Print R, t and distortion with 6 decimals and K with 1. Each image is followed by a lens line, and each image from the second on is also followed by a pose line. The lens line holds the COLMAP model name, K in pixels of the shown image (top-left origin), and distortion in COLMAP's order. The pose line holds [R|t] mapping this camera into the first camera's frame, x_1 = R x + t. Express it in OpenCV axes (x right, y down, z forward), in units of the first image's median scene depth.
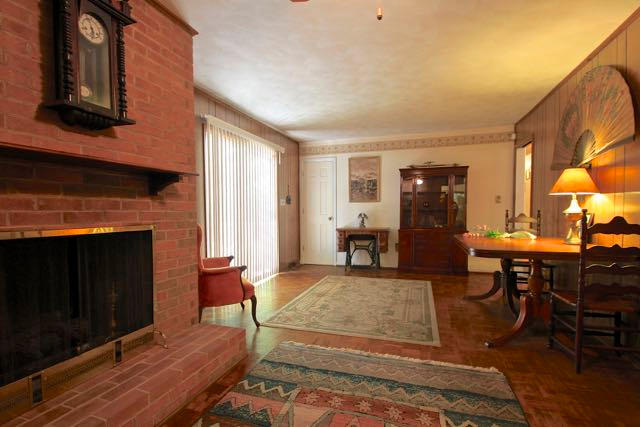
lens RADIAL K [[296.2, 0, 323.6], [0, 296.2, 221.2], [0, 0, 1]] dist [-0.002408, -0.000929]
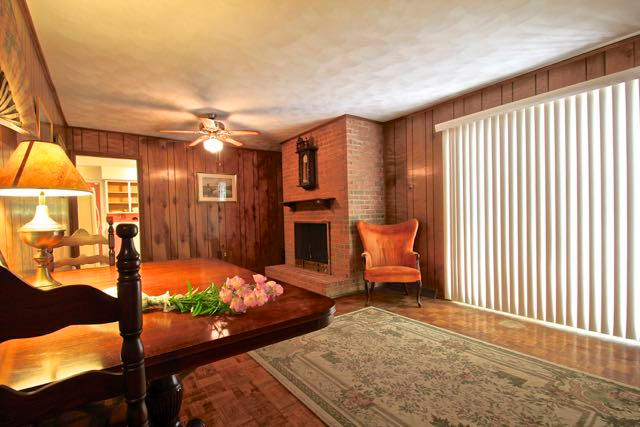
lens RADIAL K [[296.2, 0, 323.6], [0, 296.2, 221.2], [0, 0, 1]] dist [-0.002408, -0.000929]
pose [[-0.568301, 0.037889, -0.821948, 0.774740], [0.002829, 0.999023, 0.044095, -0.053636], [0.822816, 0.022734, -0.567853, 1.318556]]
